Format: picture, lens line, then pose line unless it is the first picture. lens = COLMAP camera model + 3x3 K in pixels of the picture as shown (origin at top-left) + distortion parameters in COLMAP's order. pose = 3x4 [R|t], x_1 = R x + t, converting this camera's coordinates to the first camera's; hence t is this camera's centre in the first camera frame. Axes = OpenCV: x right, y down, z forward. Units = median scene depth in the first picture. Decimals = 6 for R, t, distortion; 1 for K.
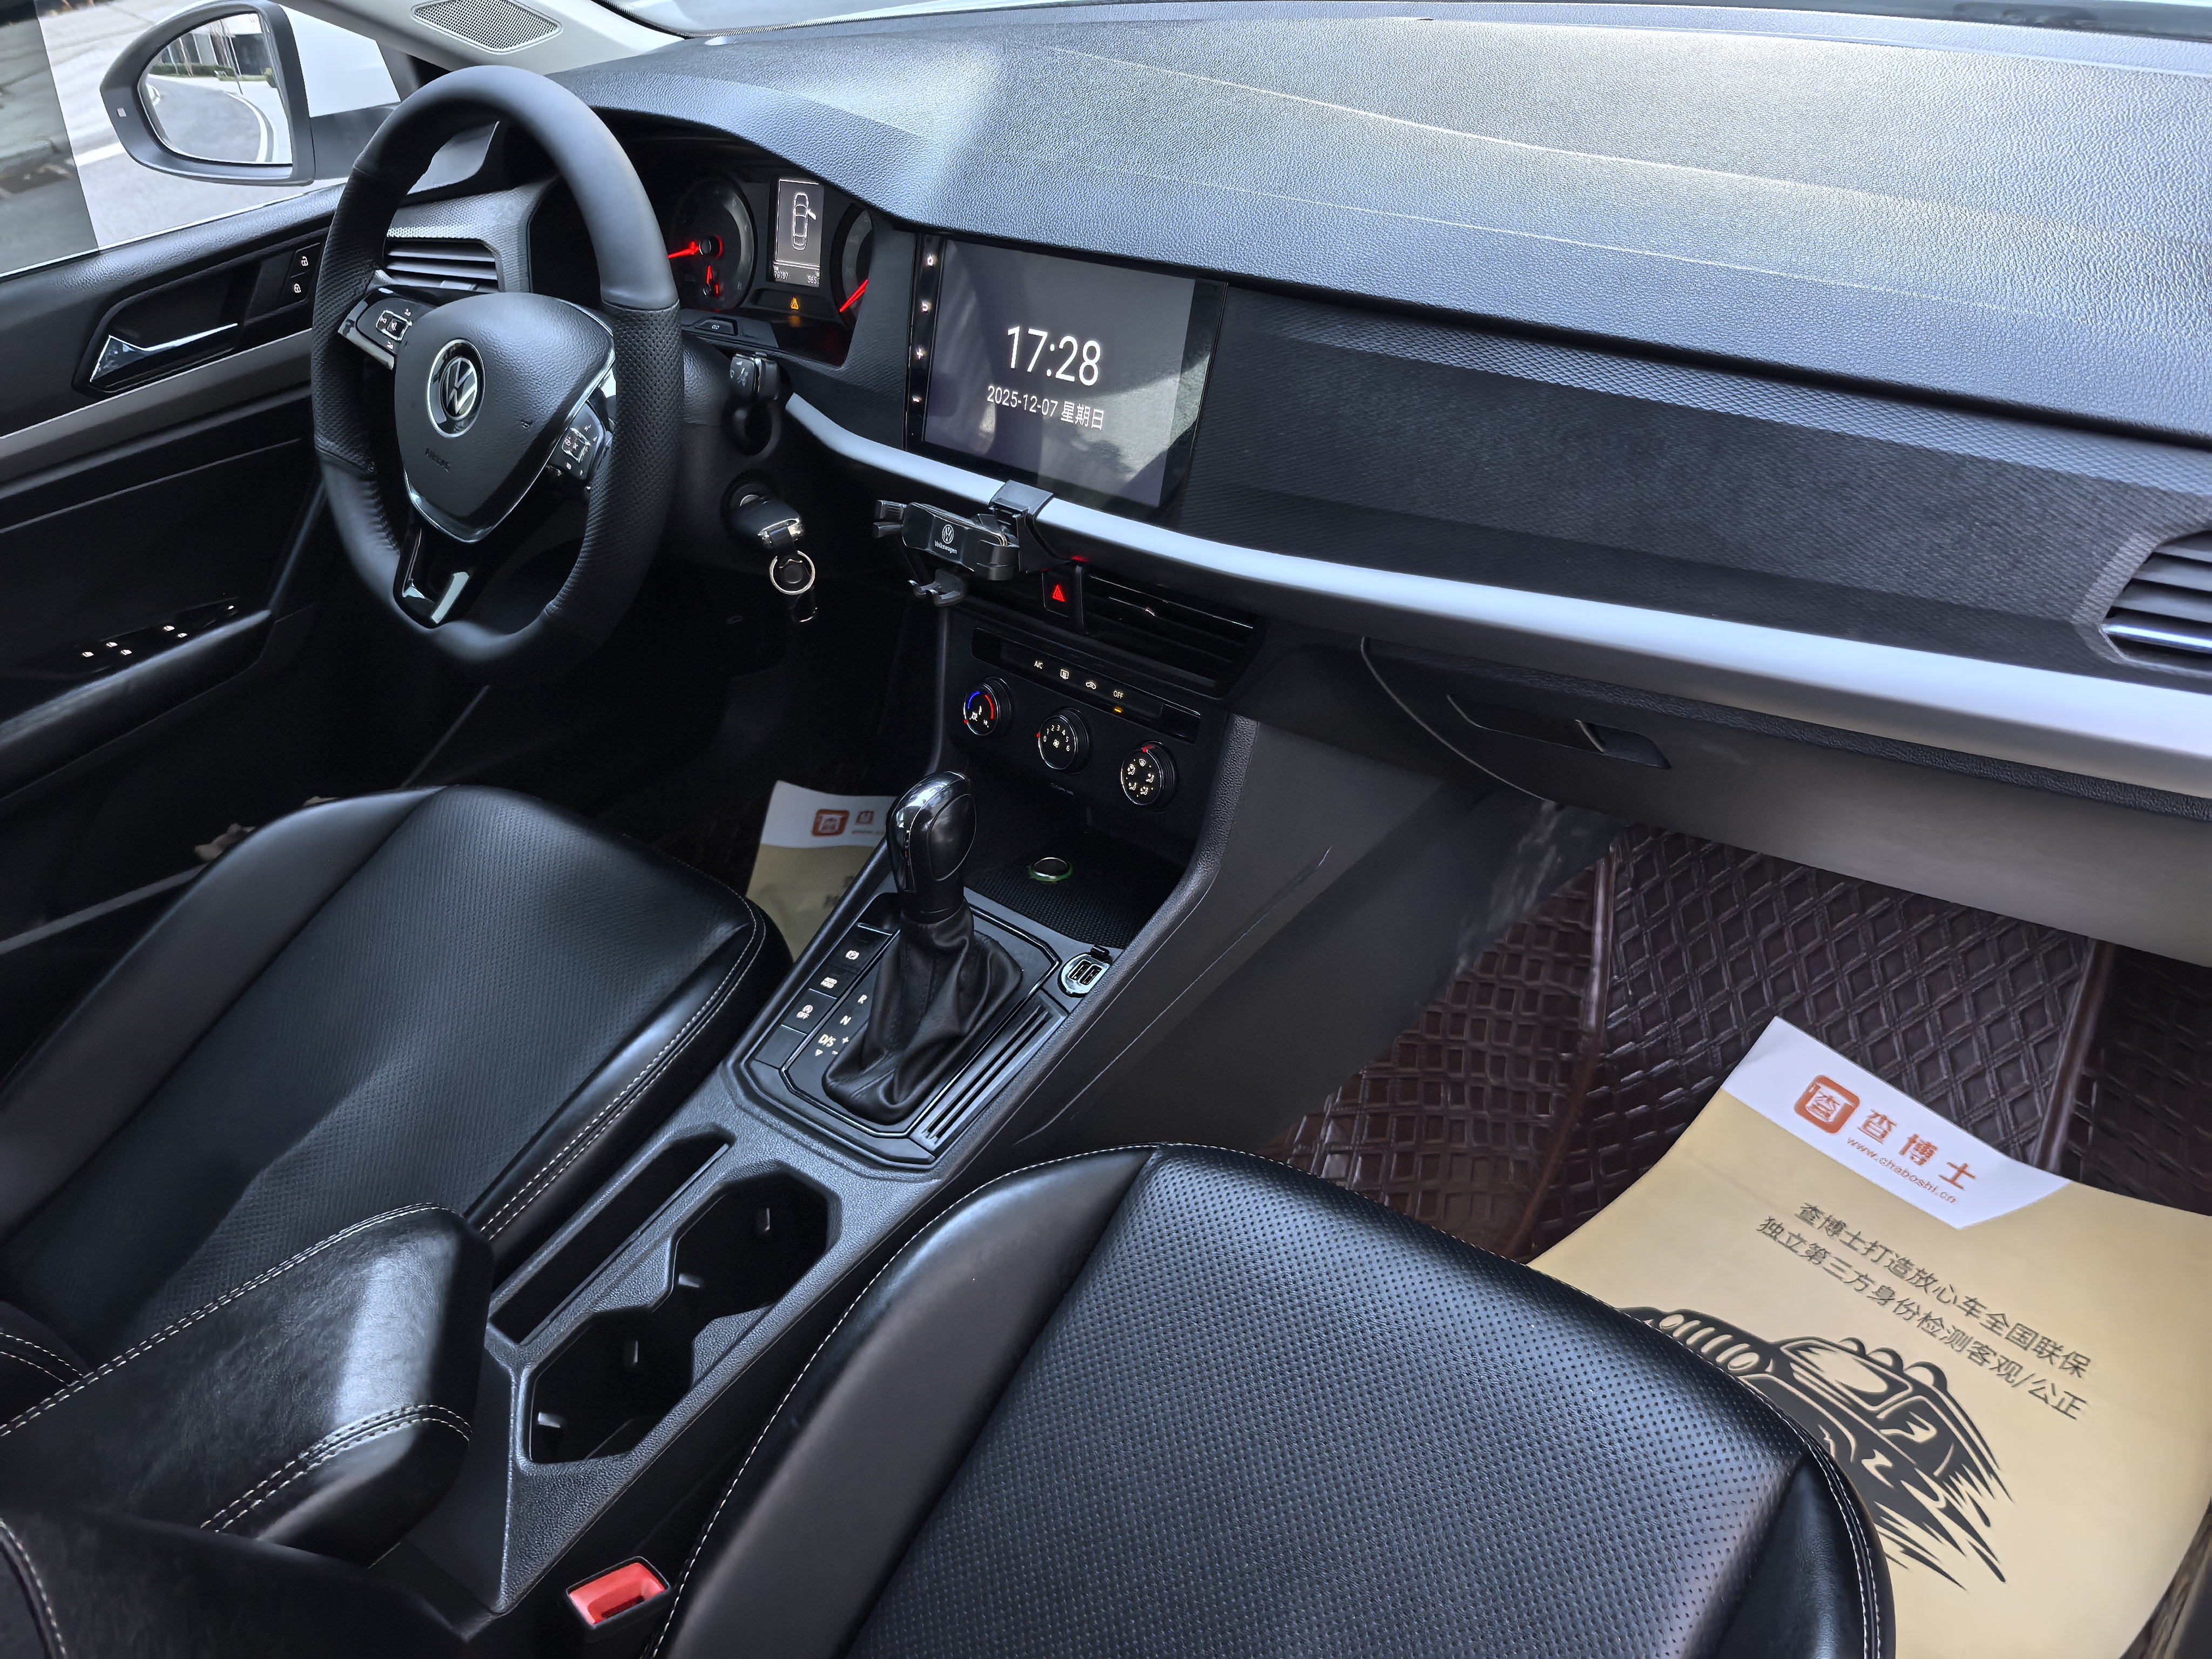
lens RADIAL K [[1788.5, 0, 1055.6], [0, 1788.5, 823.1], [0, 0, 1]] dist [0.006136, -0.012014]
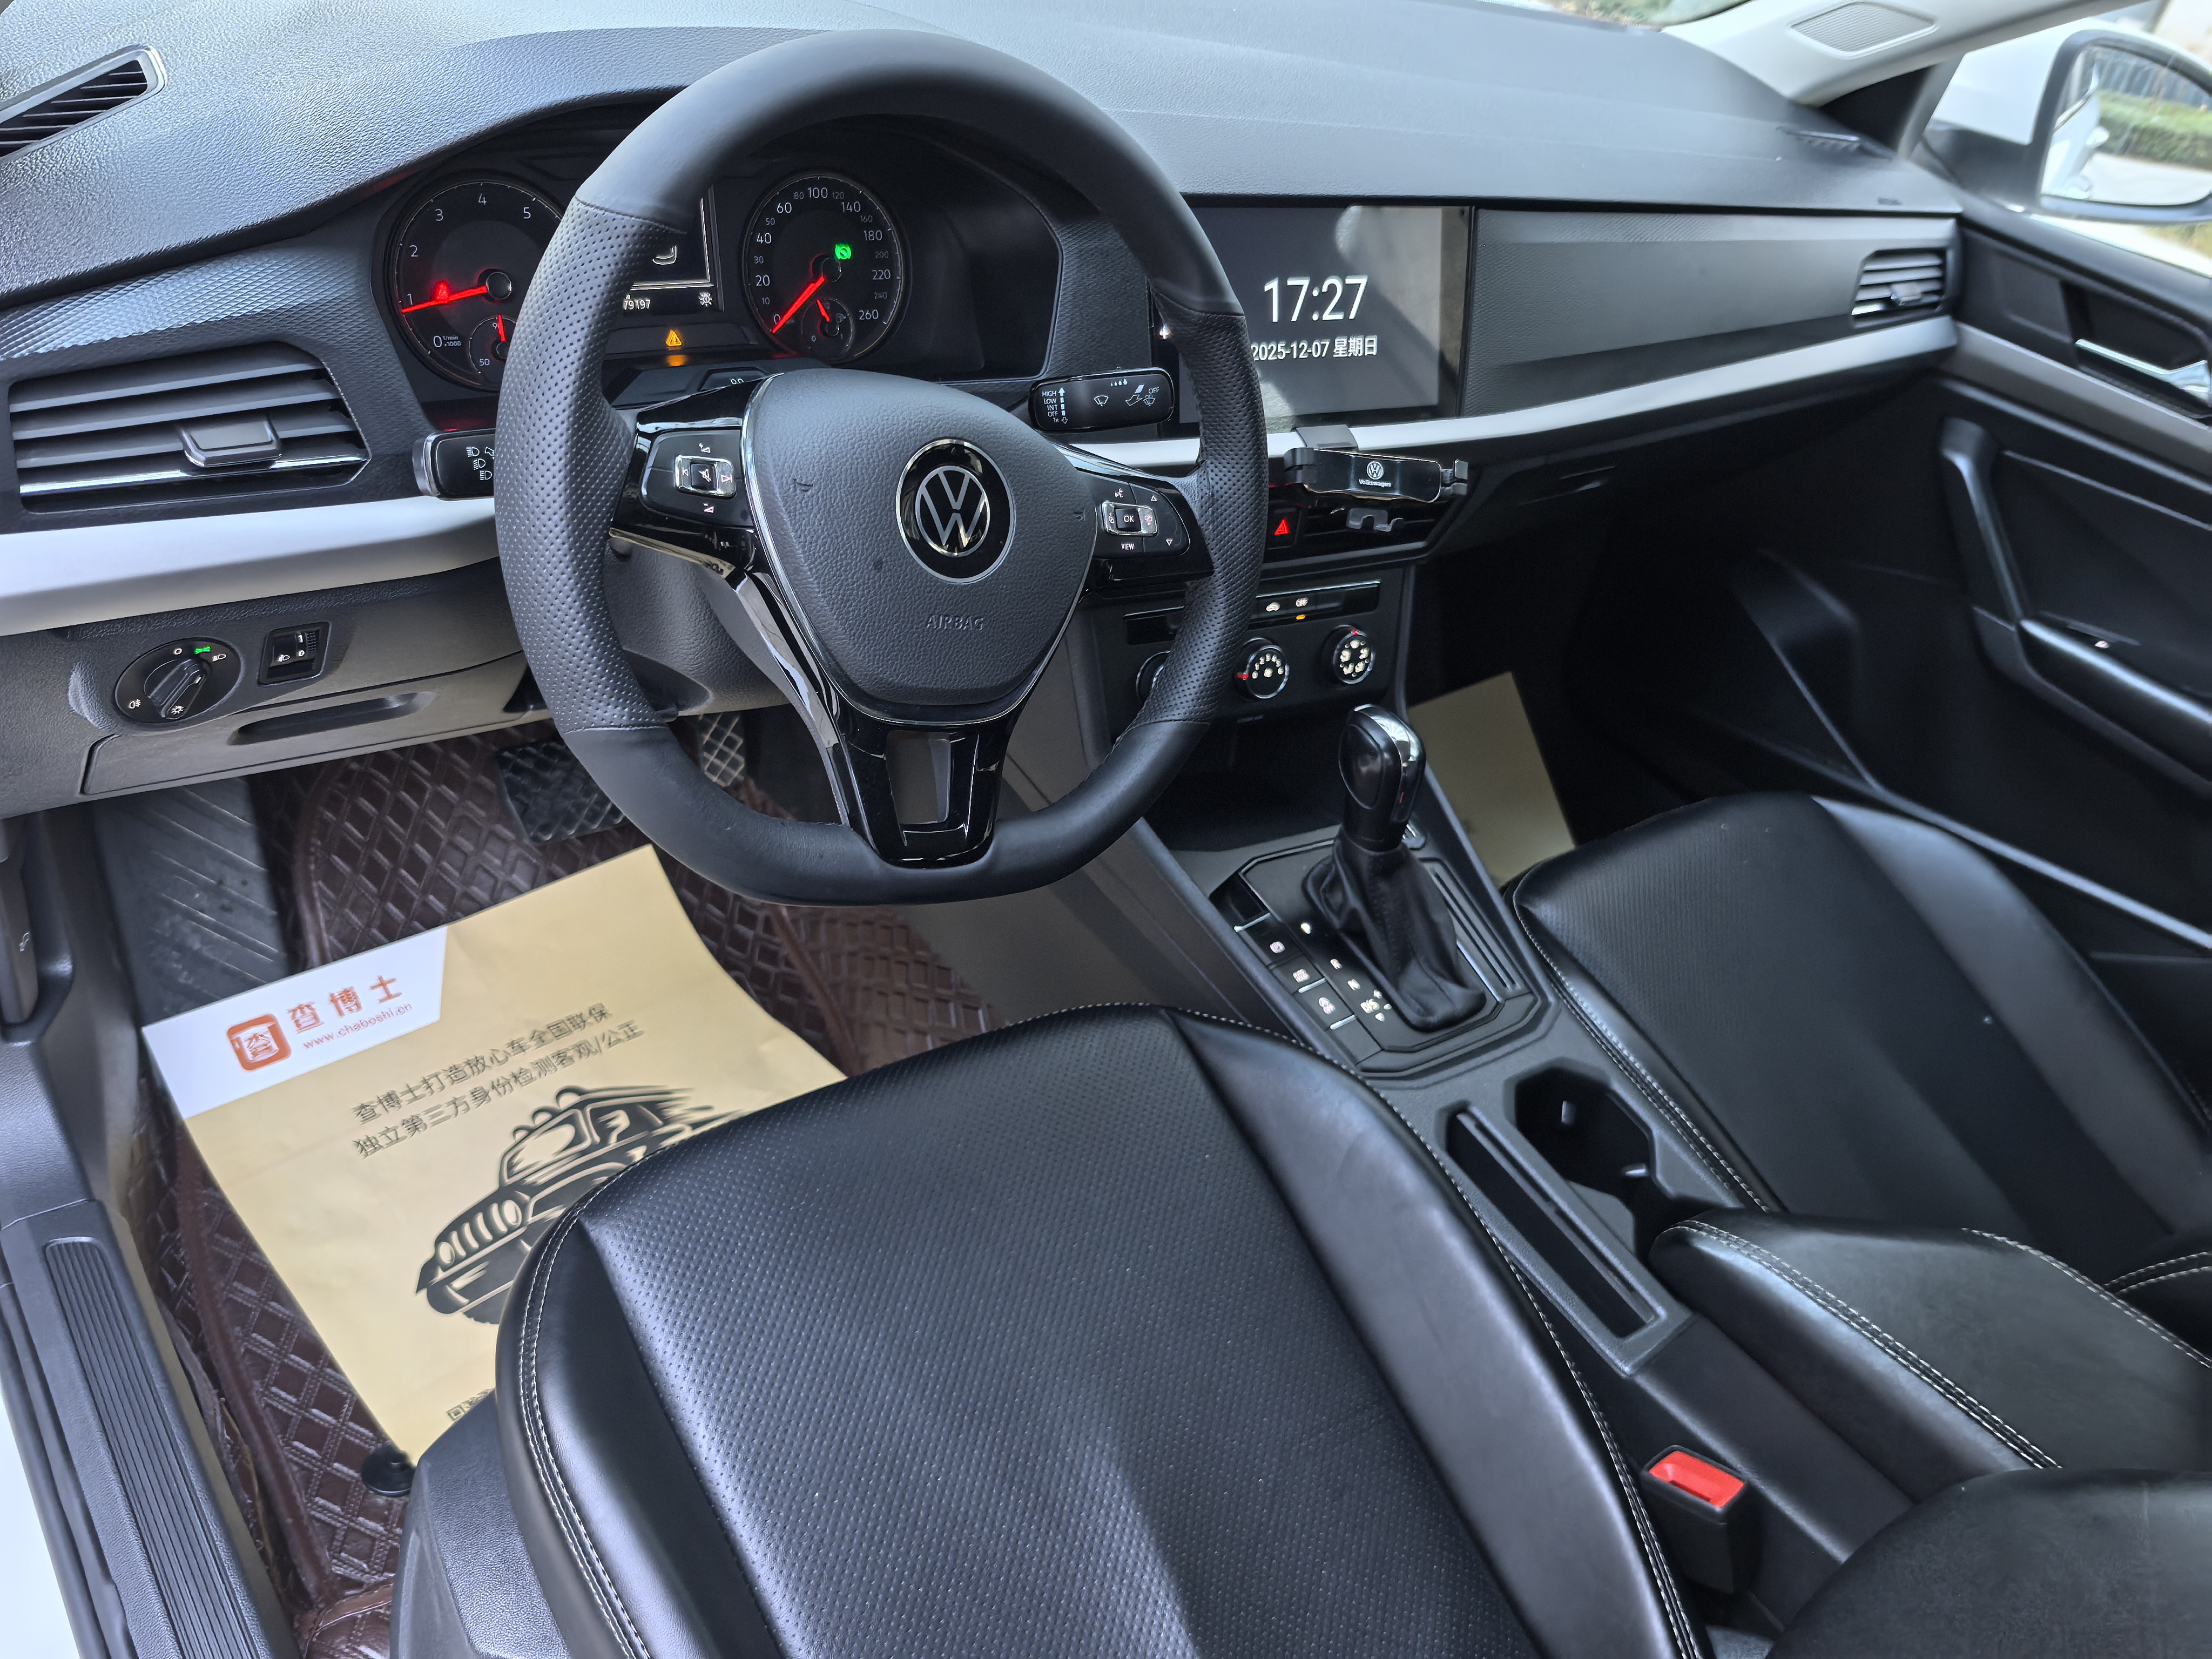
lens RADIAL K [[1736.5, 0, 1092.7], [0, 1736.5, 837.5], [0, 0, 1]] dist [-0.004037, -0.009078]
pose [[-0.406655, -0.380151, 0.830733, -0.560141], [0.252998, 0.826891, 0.502239, -0.333721], [-0.877852, 0.414412, -0.240082, 0.912033]]
